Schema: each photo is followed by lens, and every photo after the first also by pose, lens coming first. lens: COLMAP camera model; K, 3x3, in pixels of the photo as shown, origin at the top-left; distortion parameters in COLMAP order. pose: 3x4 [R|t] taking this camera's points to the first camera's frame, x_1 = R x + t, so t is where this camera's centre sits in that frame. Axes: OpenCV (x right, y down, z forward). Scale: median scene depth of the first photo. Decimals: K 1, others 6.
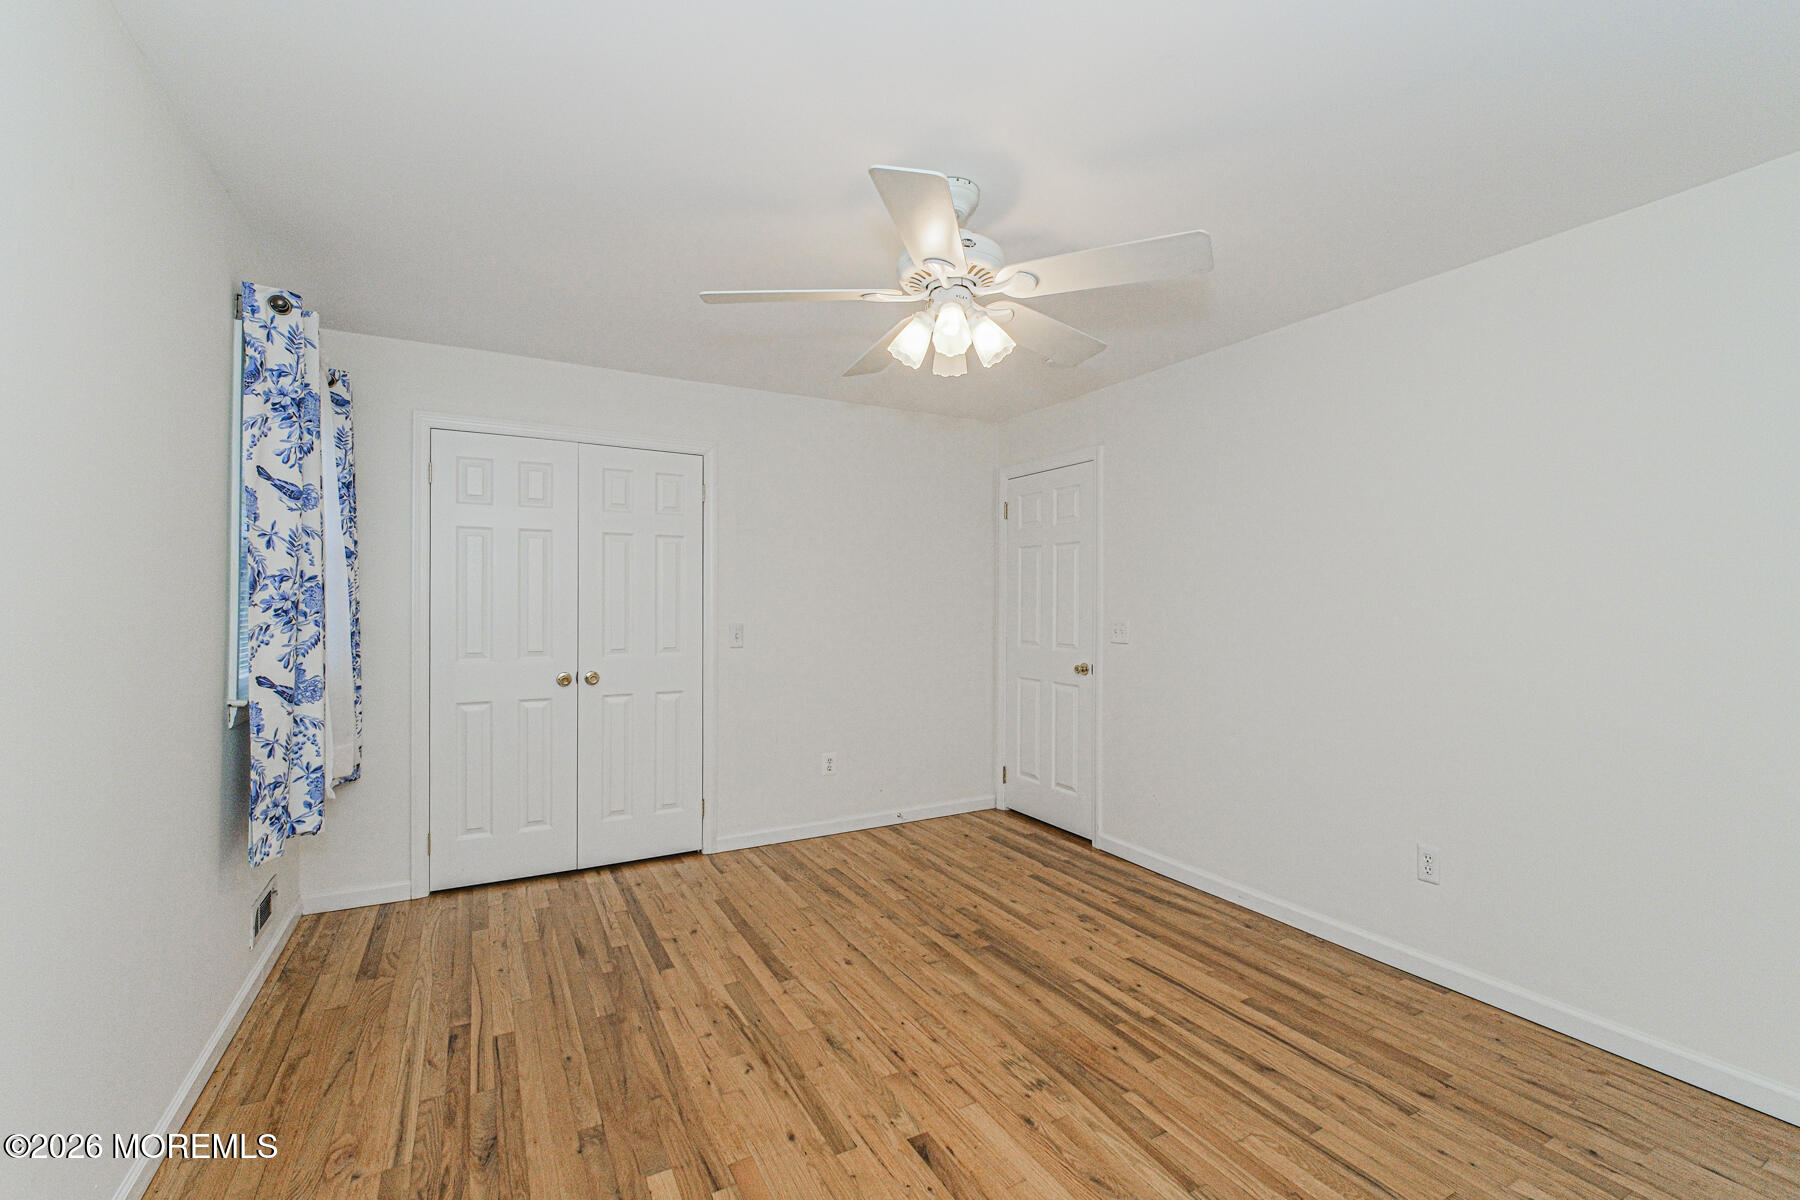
lens RADIAL K [[799.4, 0, 906.2], [0, 799.4, 597.3], [0, 0, 1]] dist [0.001676, 0.000283]
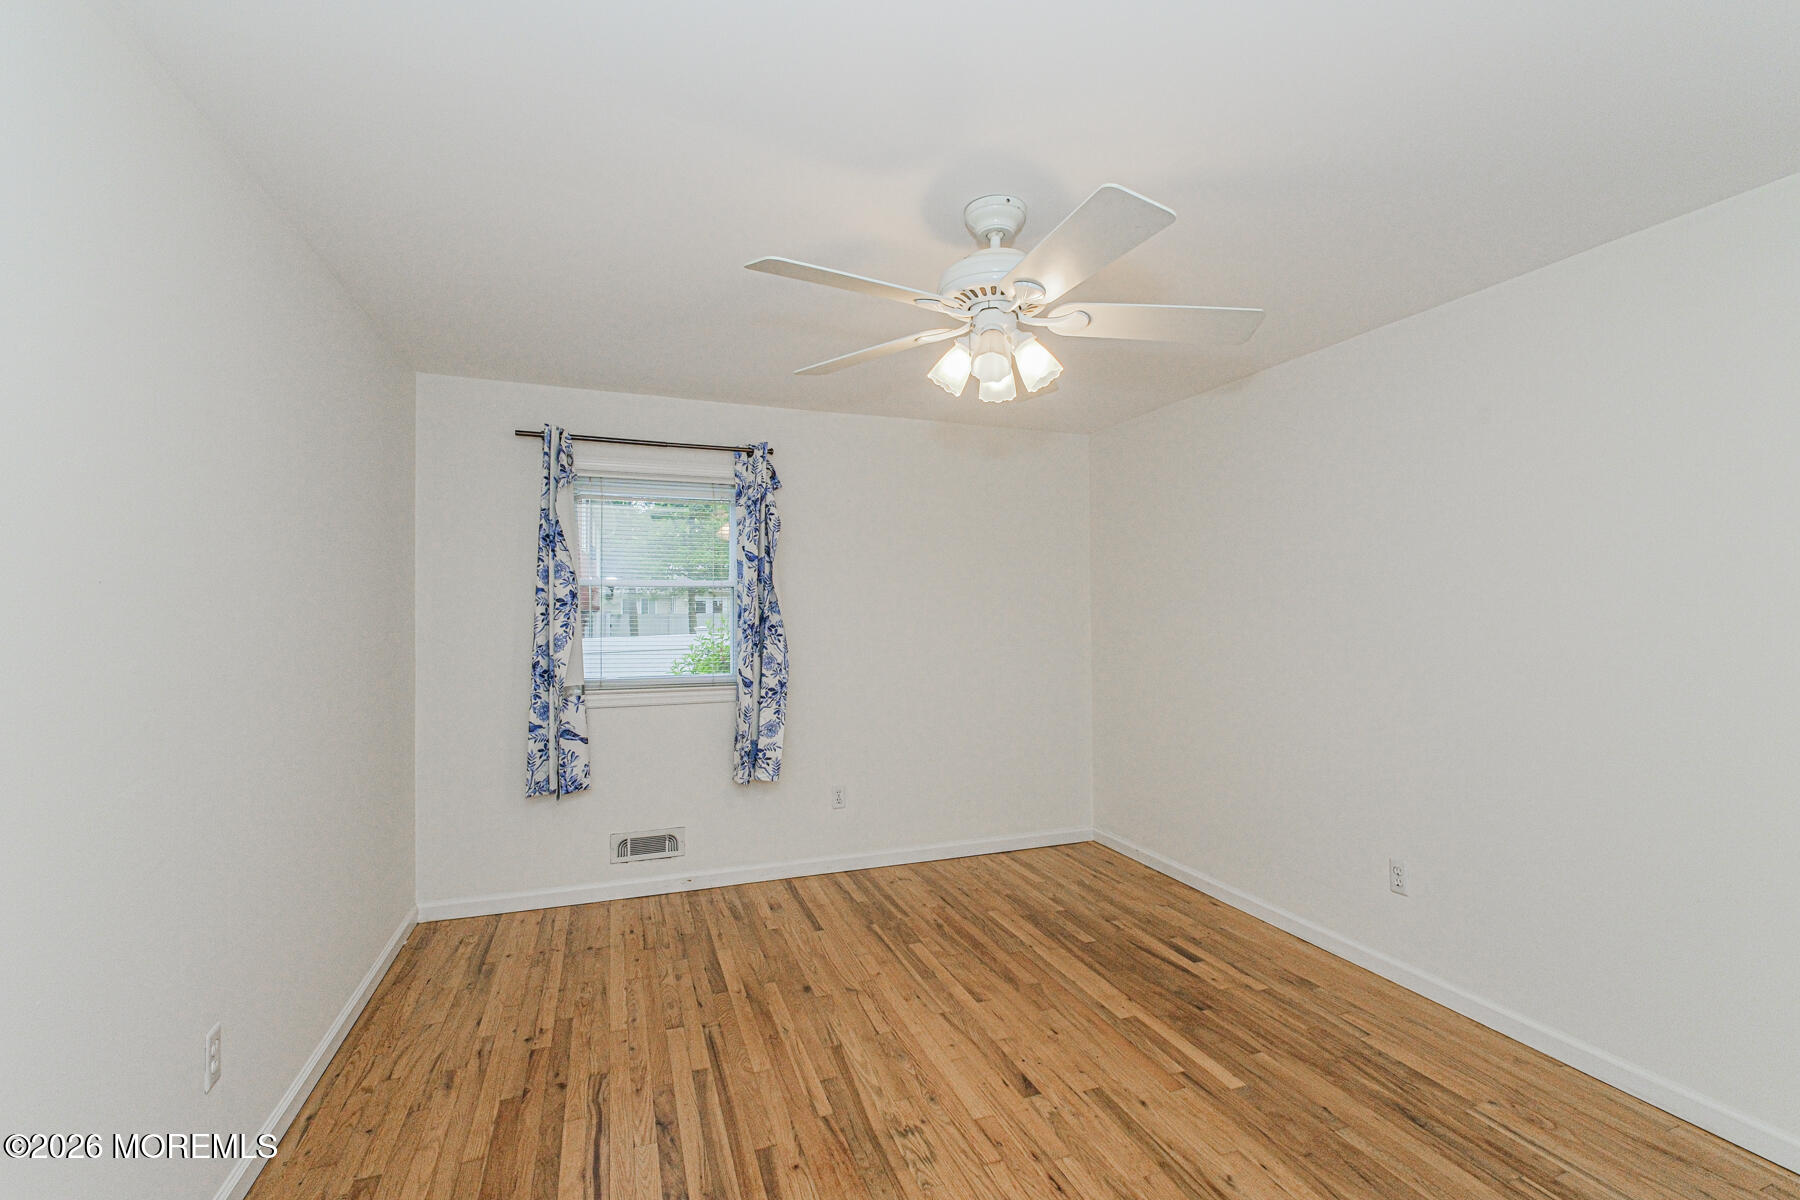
lens RADIAL K [[799.4, 0, 906.2], [0, 799.4, 597.3], [0, 0, 1]] dist [0.001676, 0.000283]
pose [[-0.989923, 0.001255, 0.141600, 0.027701], [-0.002666, 0.999618, -0.027498, -0.016649], [-0.141580, -0.027599, -0.989542, 2.045886]]
